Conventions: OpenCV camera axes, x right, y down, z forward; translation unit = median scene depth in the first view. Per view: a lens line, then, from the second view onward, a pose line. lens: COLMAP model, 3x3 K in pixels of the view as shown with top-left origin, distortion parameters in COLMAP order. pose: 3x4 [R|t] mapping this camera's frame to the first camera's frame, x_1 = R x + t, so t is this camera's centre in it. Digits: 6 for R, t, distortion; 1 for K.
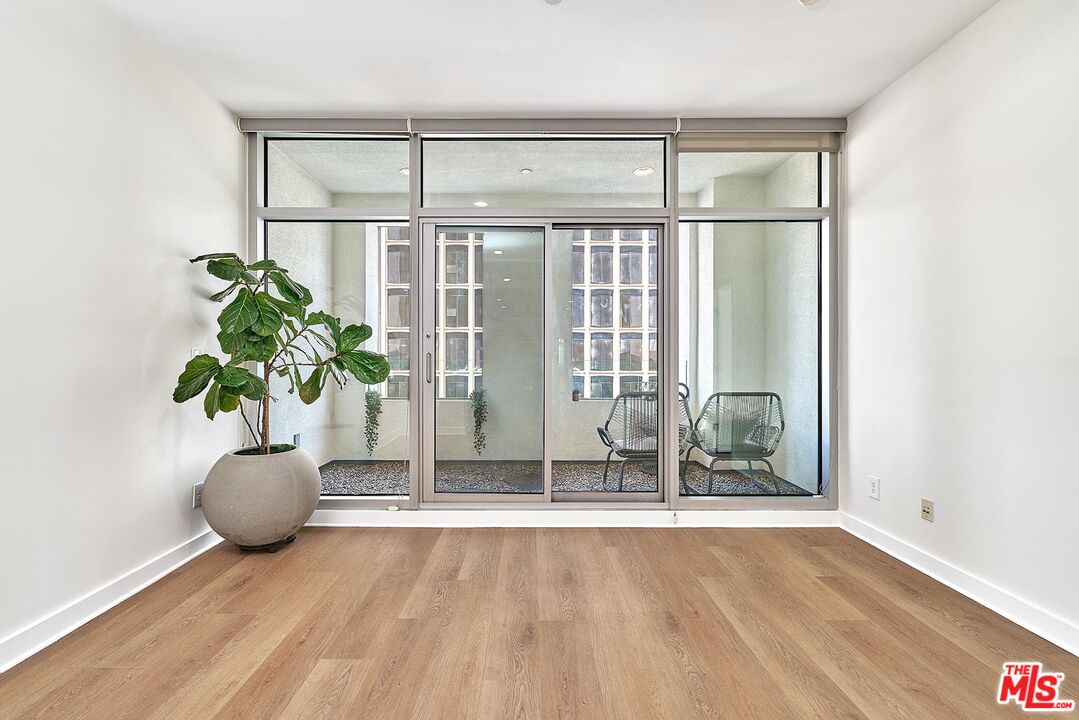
lens RADIAL K [[462.5, 0, 531.8], [0, 462.5, 360.1], [0, 0, 1]] dist [-0.000862, -0.000596]
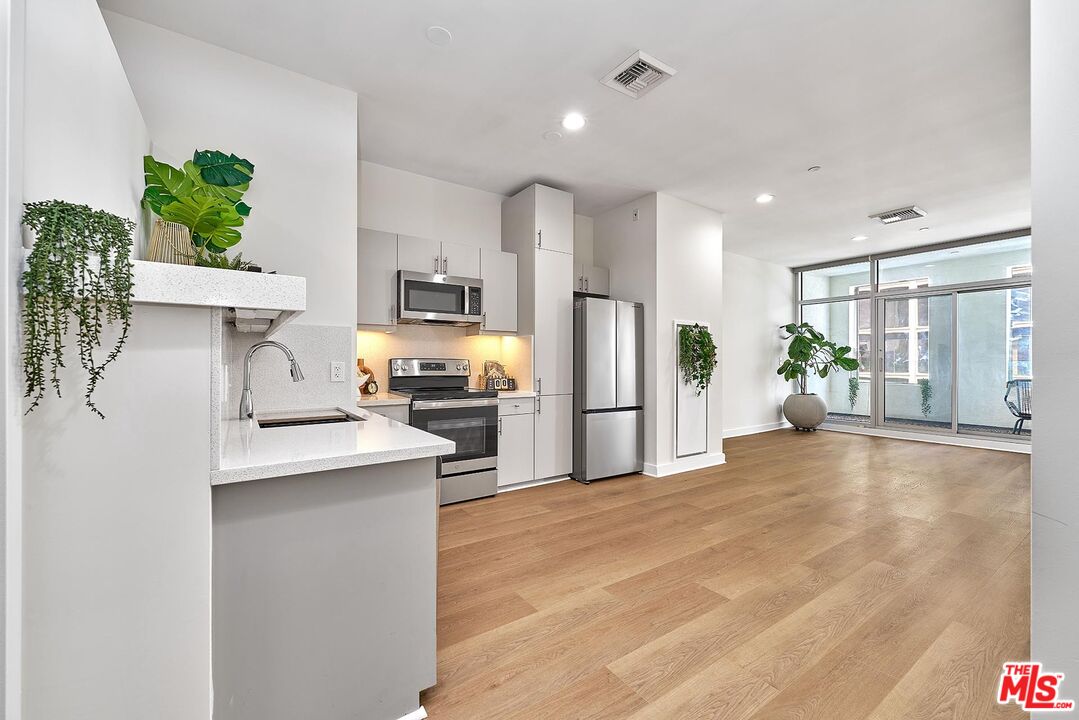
lens RADIAL K [[441.0, 0, 537.4], [0, 441.0, 360.8], [0, 0, 1]] dist [-0.002869, 0.000919]
pose [[0.565395, -0.002726, -0.824816, 0.610923], [0.000993, 0.999996, -0.002624, 0.002202], [0.824820, 0.000664, 0.565395, -1.609067]]
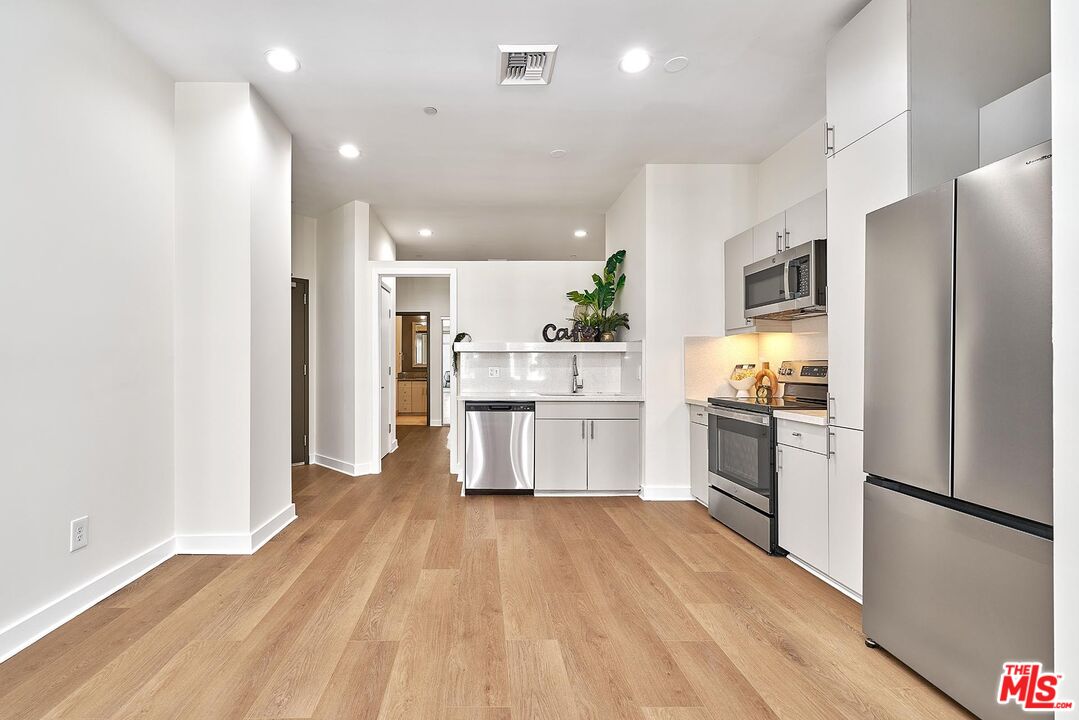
lens RADIAL K [[471.3, 0, 485.0], [0, 471.3, 366.8], [0, 0, 1]] dist [0.008141, 0.000506]
pose [[-0.999993, -0.002939, -0.002230, 0.107921], [-0.002927, 0.999983, -0.005059, 0.012853], [0.002244, -0.005052, -0.999985, -0.130042]]
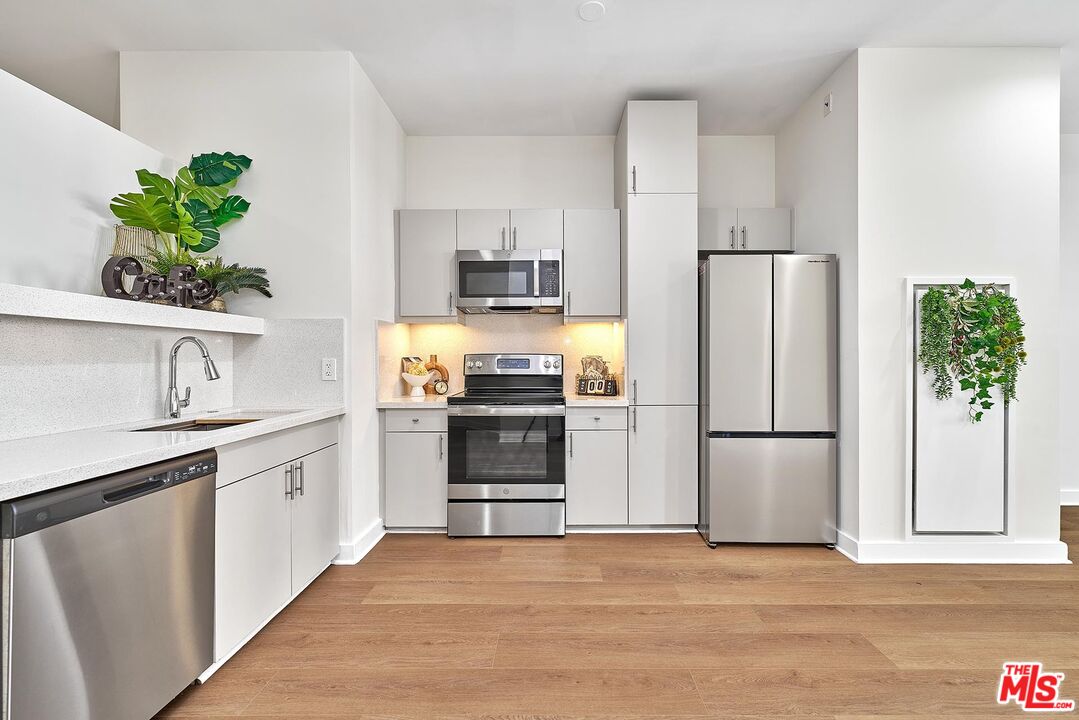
lens RADIAL K [[449.9, 0, 557.5], [0, 449.9, 360.1], [0, 0, 1]] dist [-0.000575, 0.000732]
pose [[-0.002273, 0.001156, -0.999997, 0.467714], [0.006488, 0.999978, 0.001141, 0.006757], [0.999976, -0.006485, -0.002280, -1.035370]]
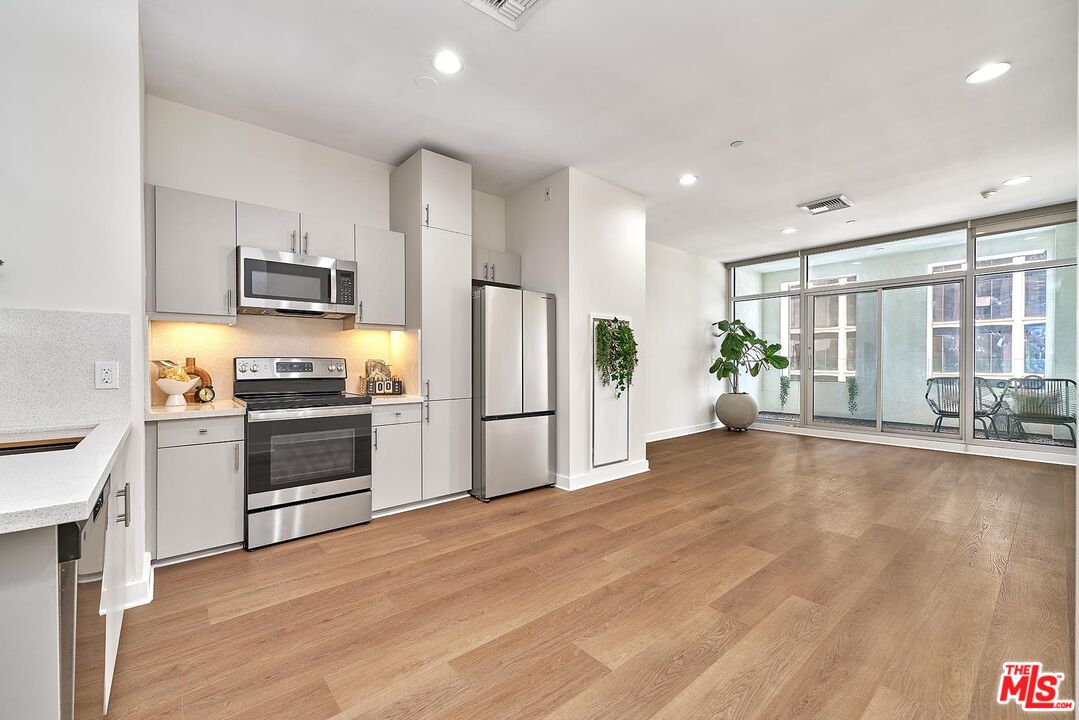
lens RADIAL K [[441.0, 0, 532.7], [0, 441.0, 365.7], [0, 0, 1]] dist [-0.002869, 0.000919]
pose [[0.640469, 0.004627, -0.767970, 0.555068], [0.004923, 0.999937, 0.010130, 0.003952], [0.767968, -0.010268, 0.640406, -1.376449]]
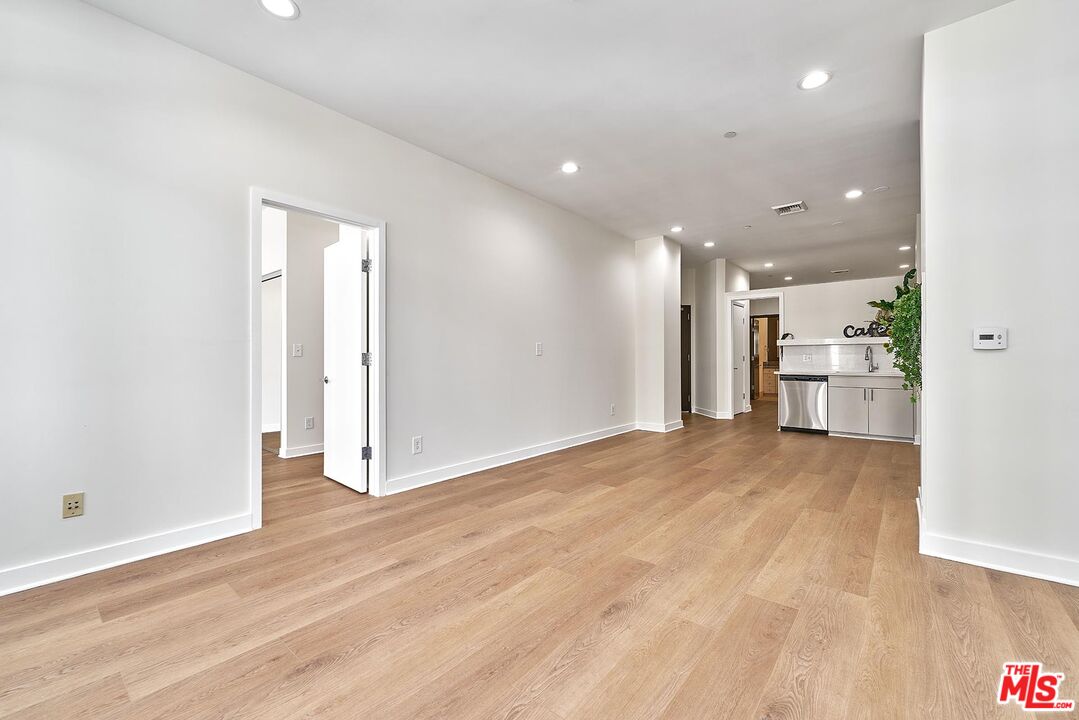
lens RADIAL K [[441.0, 0, 538.2], [0, 441.0, 360.7], [0, 0, 1]] dist [-0.002869, 0.000919]
pose [[-0.763530, -0.001913, 0.645770, -0.308986], [-0.001957, 0.999998, 0.000649, 0.035206], [-0.645769, -0.000768, -0.763532, 0.880598]]
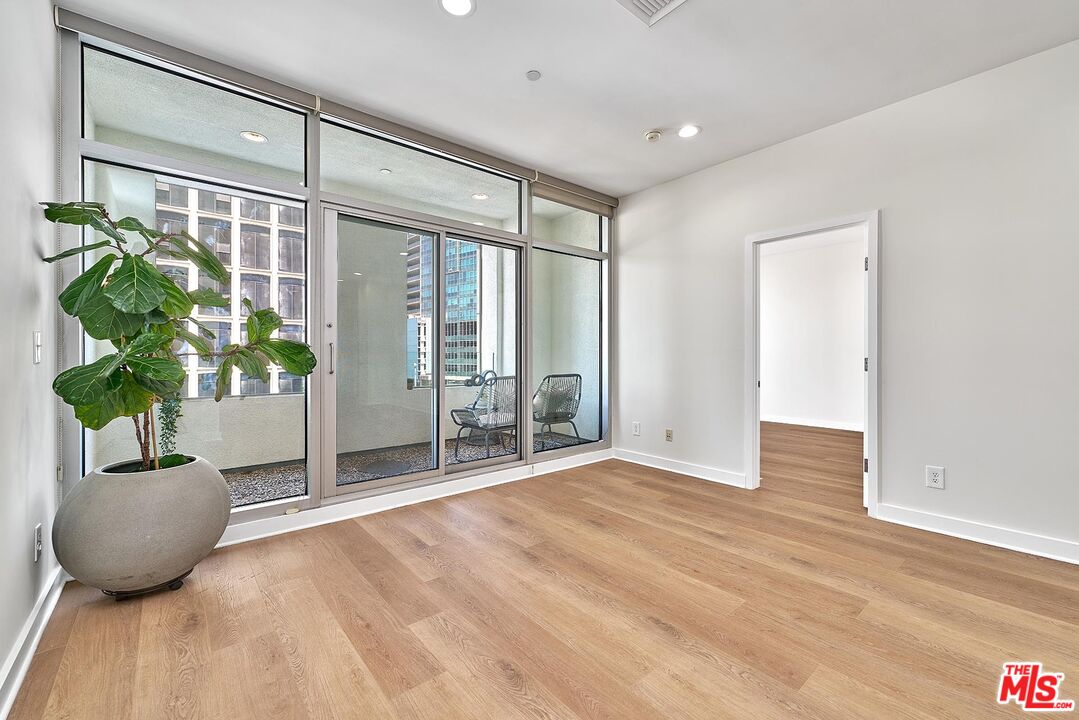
lens RADIAL K [[441.0, 0, 541.6], [0, 441.0, 356.6], [0, 0, 1]] dist [-0.002869, 0.000919]
pose [[0.767104, -0.003949, 0.641511, -0.504944], [0.000919, 0.999987, 0.005056, 0.009139], [-0.641523, -0.003288, 0.767097, 0.008631]]
